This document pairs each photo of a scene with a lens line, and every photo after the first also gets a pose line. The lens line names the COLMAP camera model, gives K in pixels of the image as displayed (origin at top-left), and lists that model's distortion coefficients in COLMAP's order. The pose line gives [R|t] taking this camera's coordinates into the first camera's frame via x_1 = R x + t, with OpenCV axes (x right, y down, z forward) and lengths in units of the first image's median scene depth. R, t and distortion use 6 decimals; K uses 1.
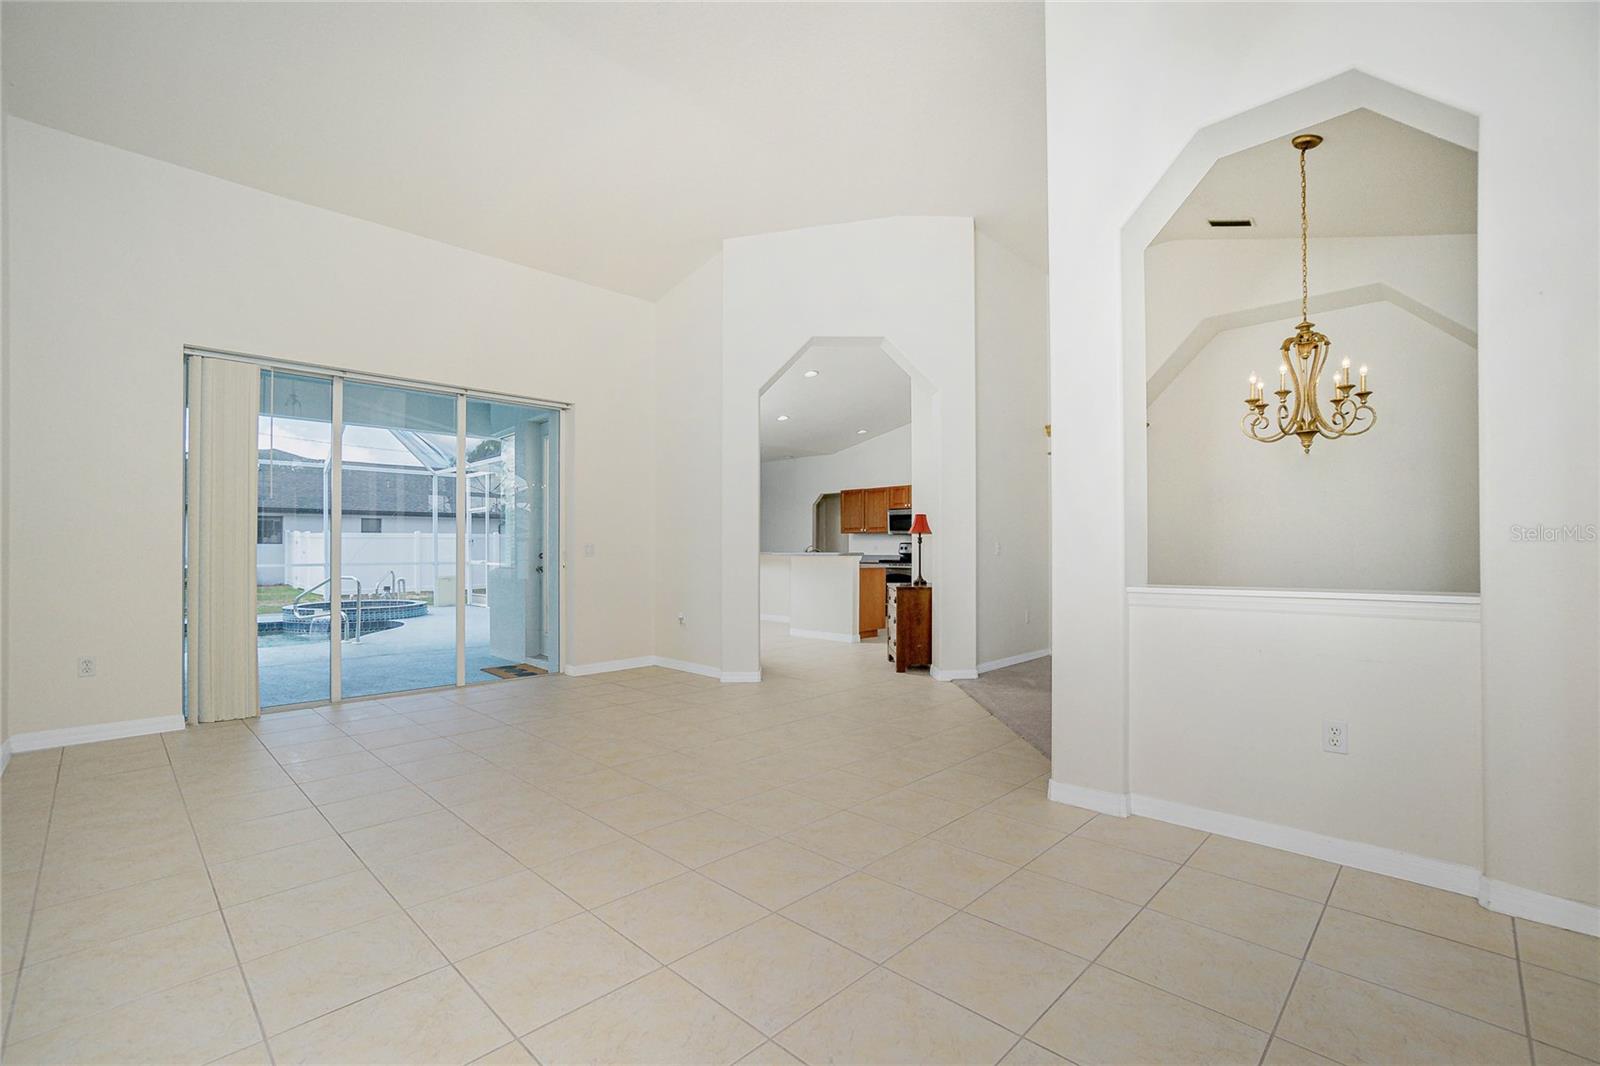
lens RADIAL K [[700.3, 0, 800.6], [0, 700.3, 538.8], [0, 0, 1]] dist [-0.010679, -0.000633]
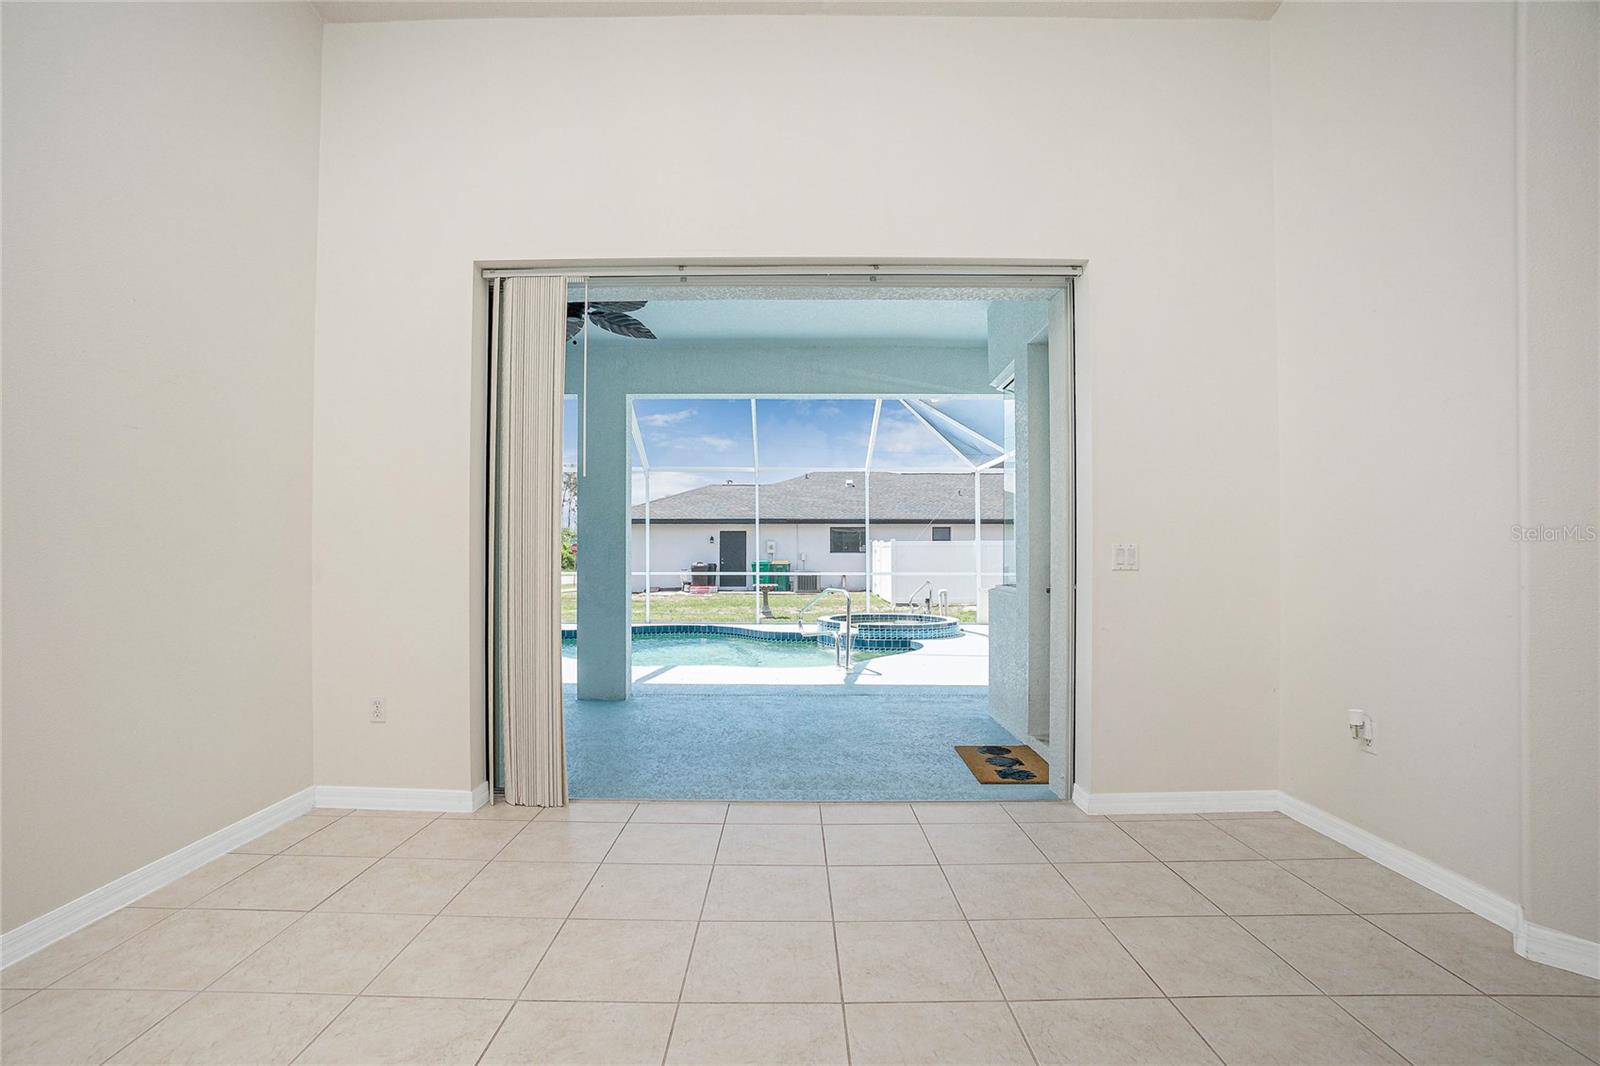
lens RADIAL K [[700.3, 0, 804.2], [0, 700.3, 547.8], [0, 0, 1]] dist [-0.010679, -0.000633]
pose [[0.698279, -0.008429, -0.715776, -0.061783], [0.008025, 0.999960, -0.003947, 0.005160], [0.715781, -0.002988, 0.698318, 0.298348]]
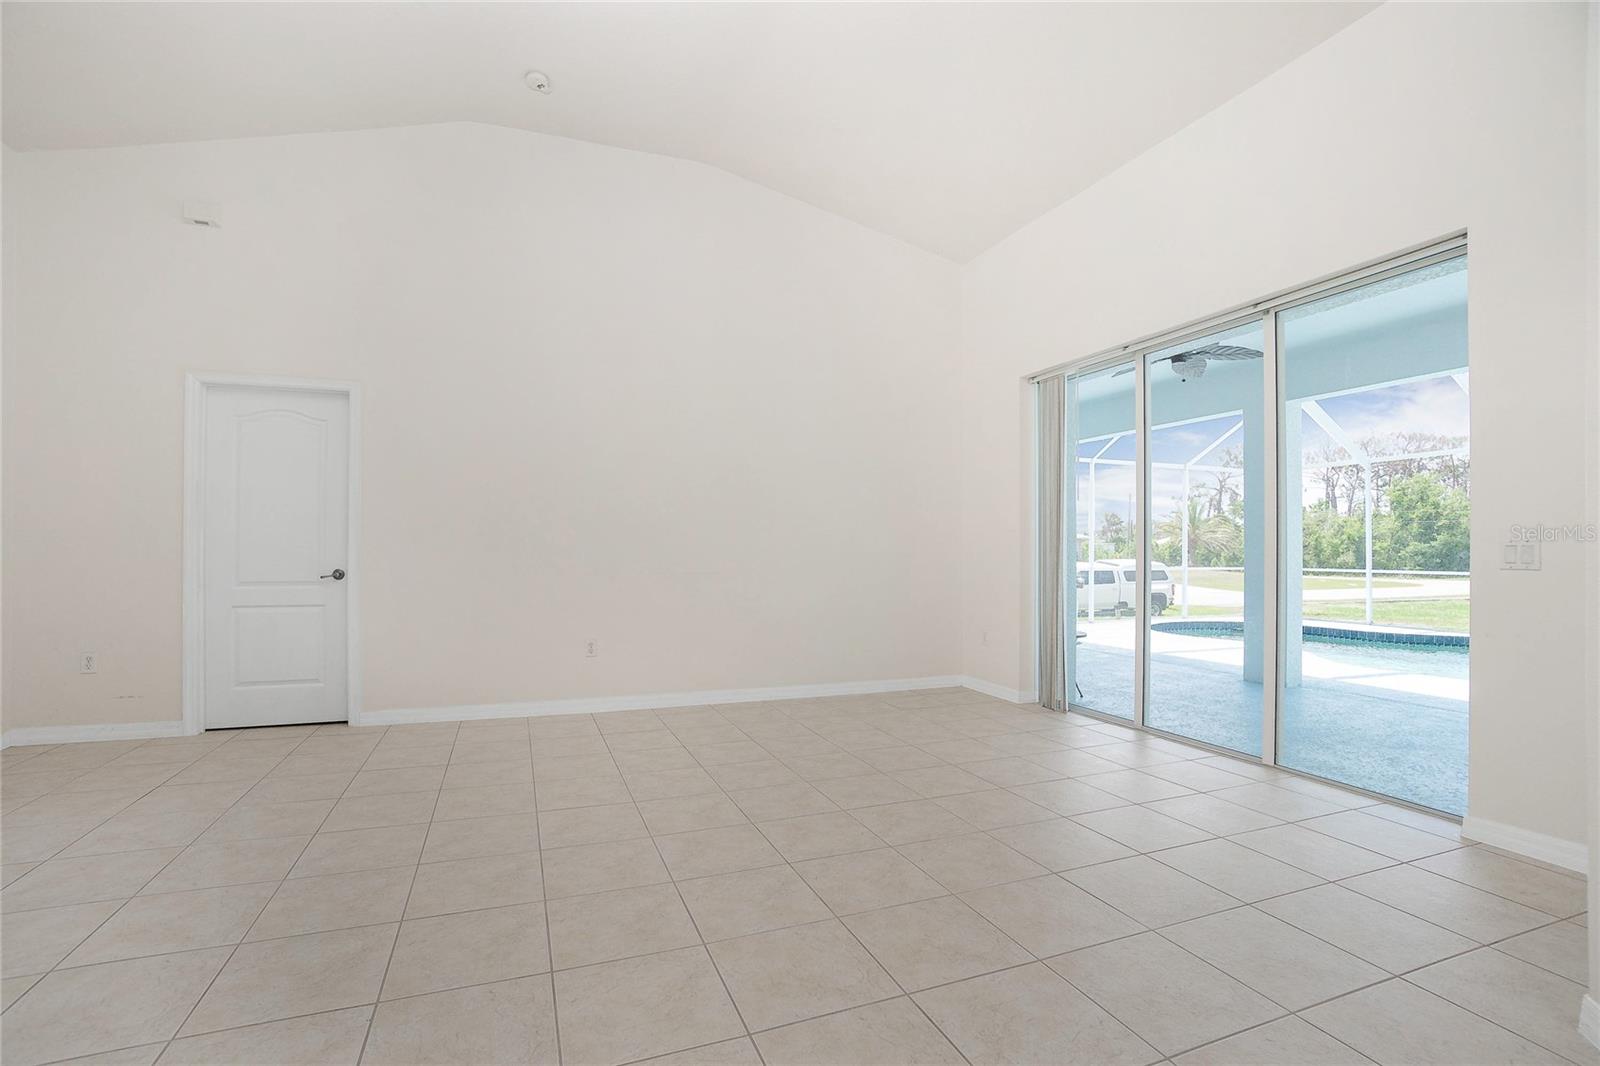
lens RADIAL K [[700.3, 0, 799.7], [0, 700.3, 544.6], [0, 0, 1]] dist [-0.010679, -0.000633]
pose [[-0.405440, -0.015187, -0.913996, 0.198470], [-0.004952, 0.999884, -0.014417, 0.011082], [0.914108, -0.001319, -0.405468, 0.483924]]
